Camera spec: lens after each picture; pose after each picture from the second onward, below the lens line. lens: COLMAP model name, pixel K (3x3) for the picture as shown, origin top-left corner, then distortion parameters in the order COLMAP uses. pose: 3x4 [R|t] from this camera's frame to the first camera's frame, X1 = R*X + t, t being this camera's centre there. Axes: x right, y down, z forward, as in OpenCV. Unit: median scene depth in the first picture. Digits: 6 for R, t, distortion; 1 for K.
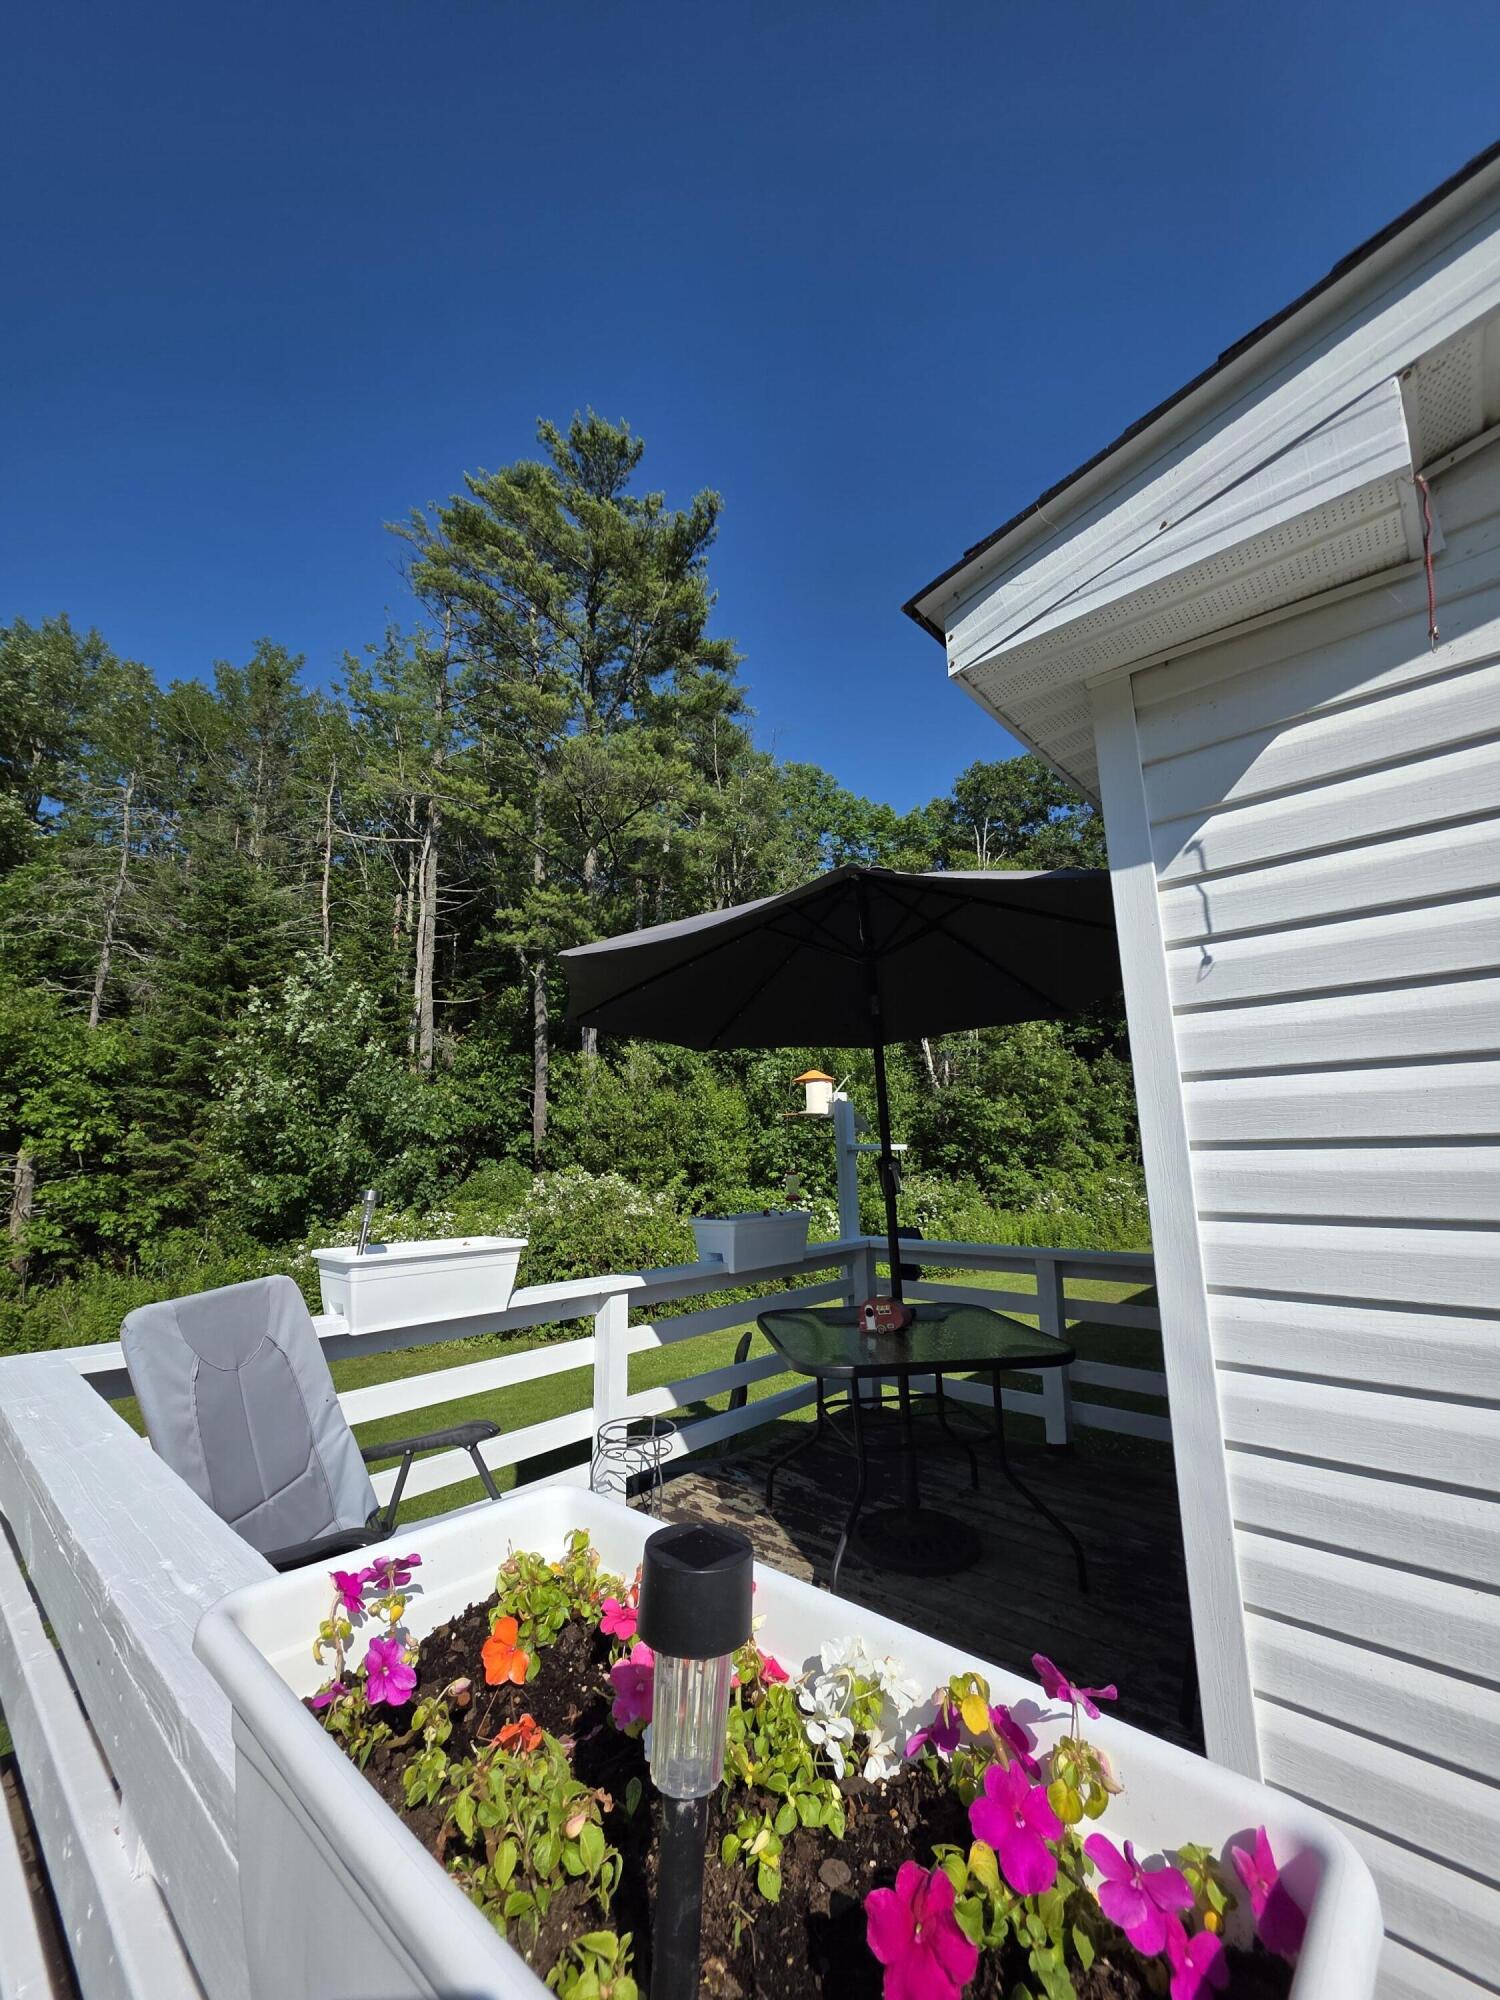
lens RADIAL K [[786.8, 0, 750.0], [0, 786.8, 1000.0], [0, 0, 1]] dist [0.016978, -0.000138]
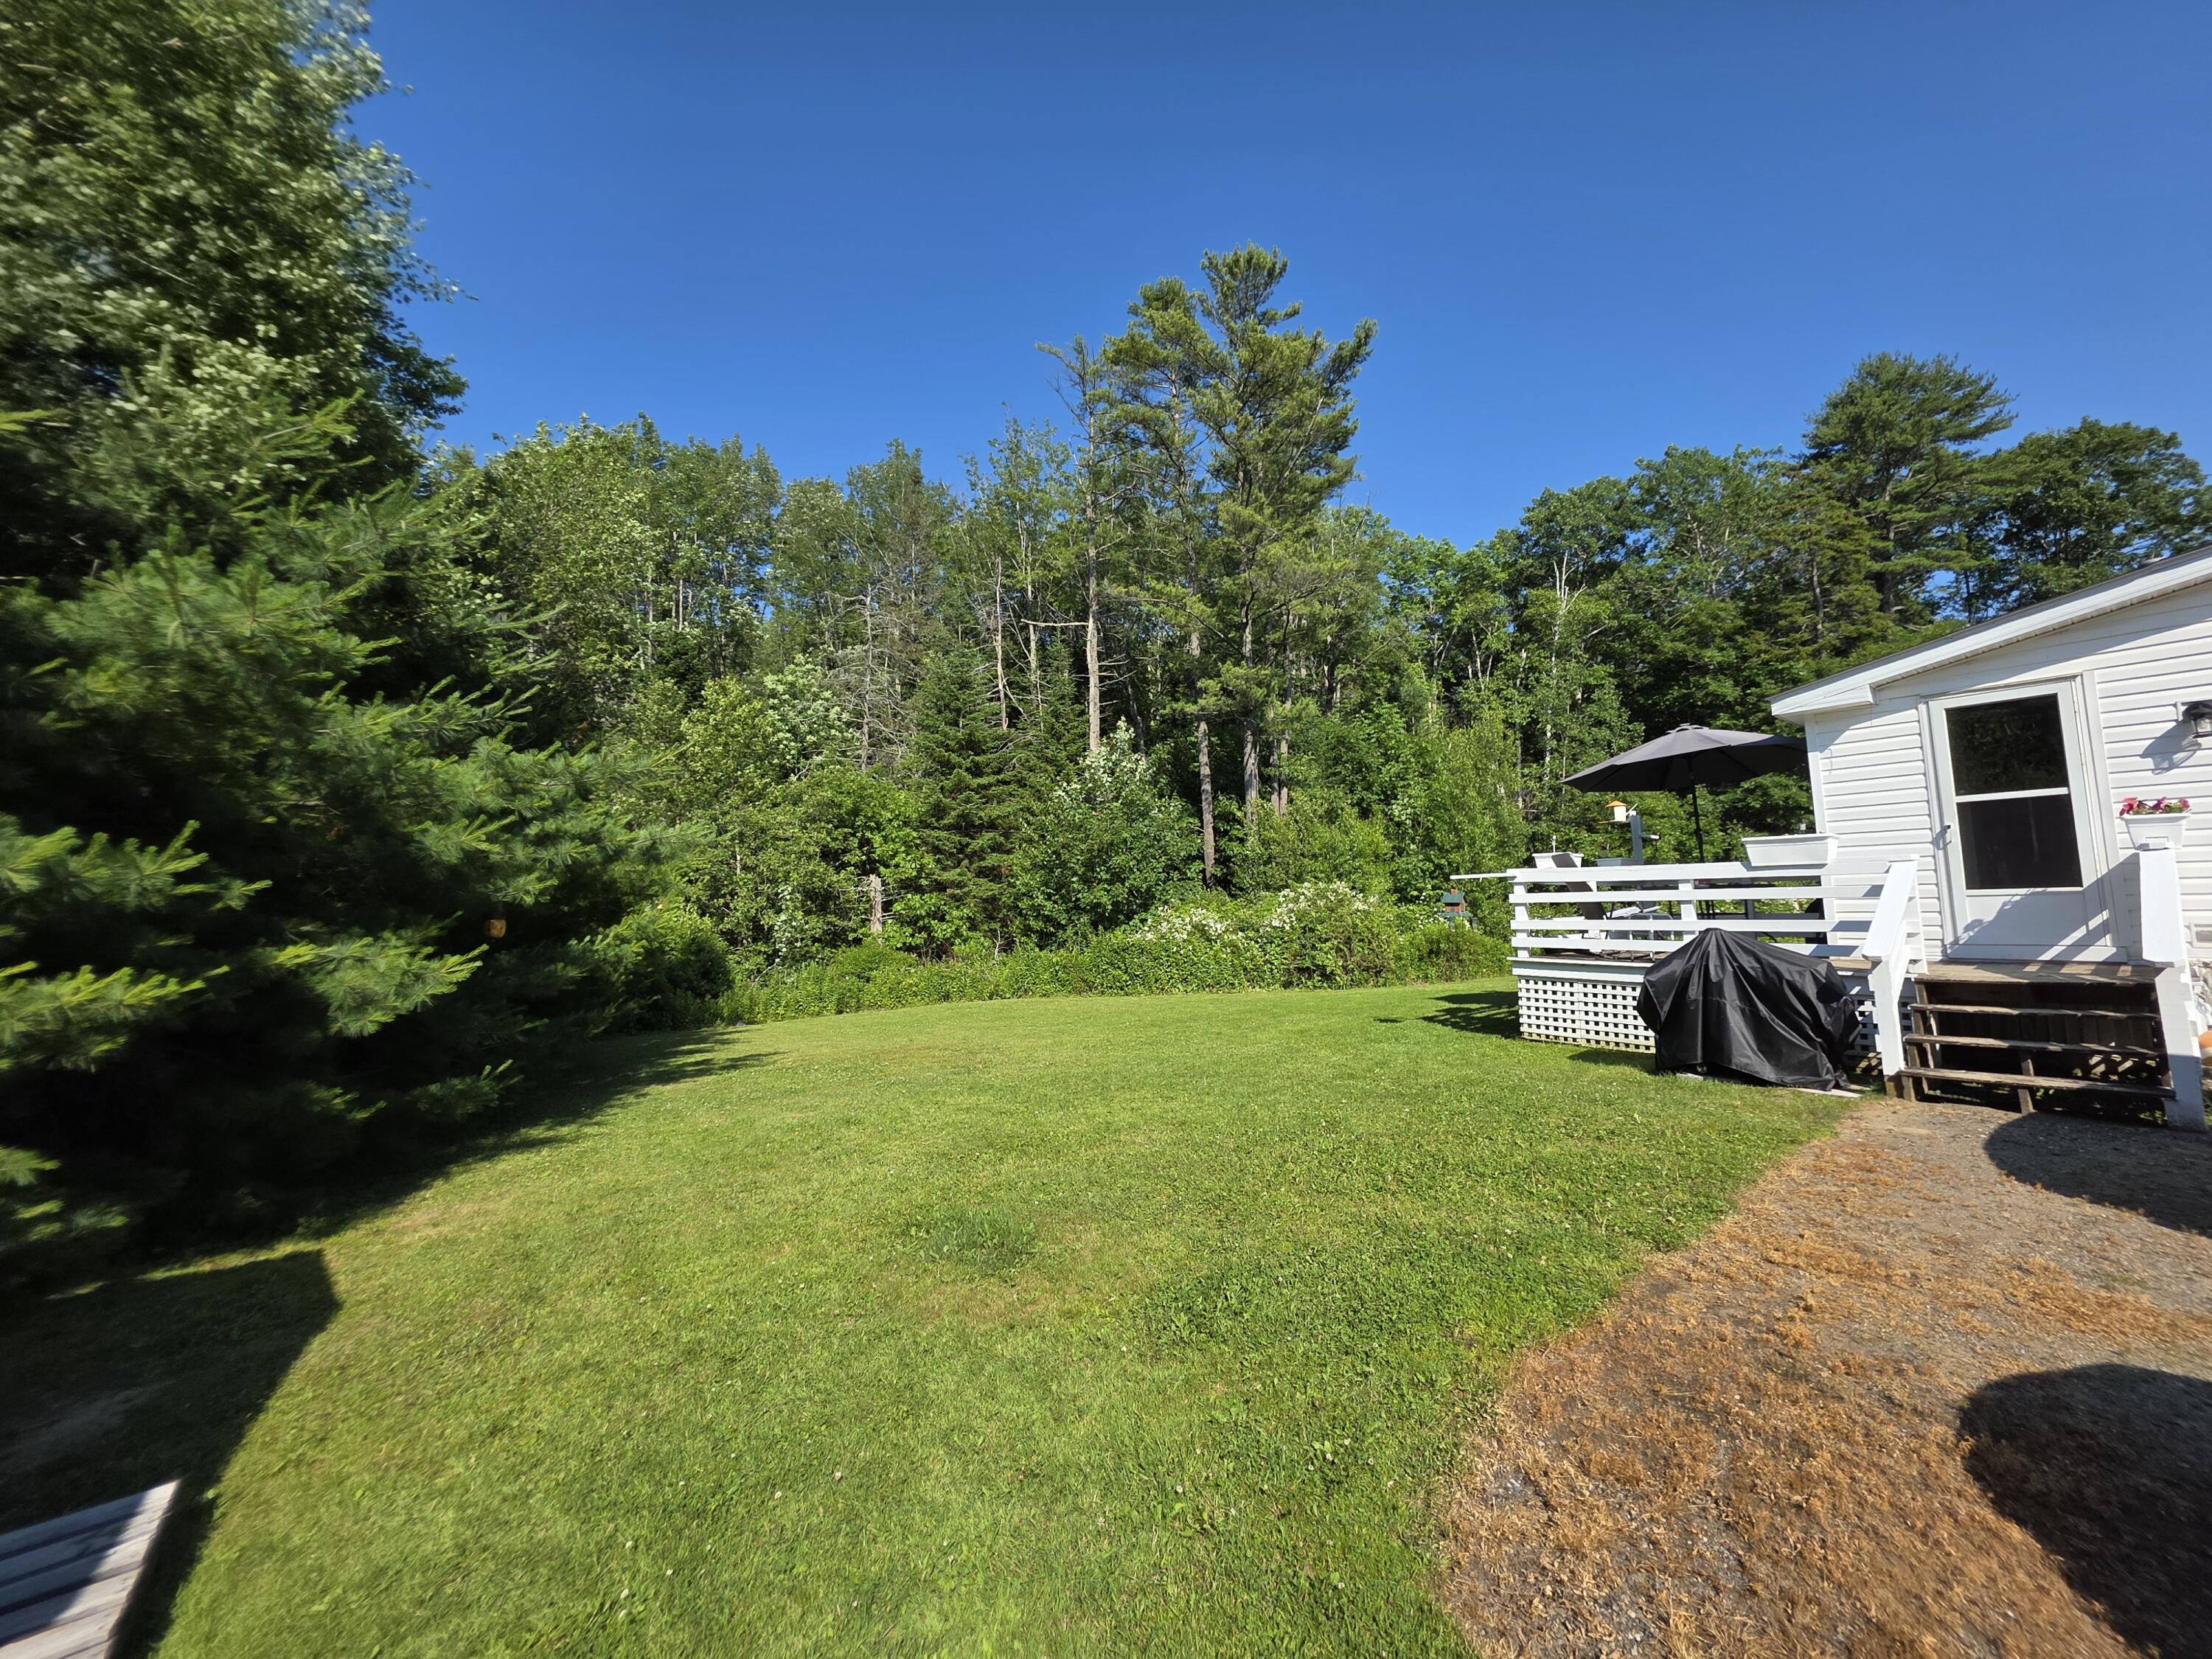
lens RADIAL K [[870.2, 0, 1106.0], [0, 870.2, 829.5], [0, 0, 1]] dist [0.016978, -0.000138]
pose [[0.988530, -0.018333, -0.149910, -0.238950], [0.033990, 0.994146, 0.102558, -0.032129], [0.147152, -0.106477, 0.983366, -0.397073]]
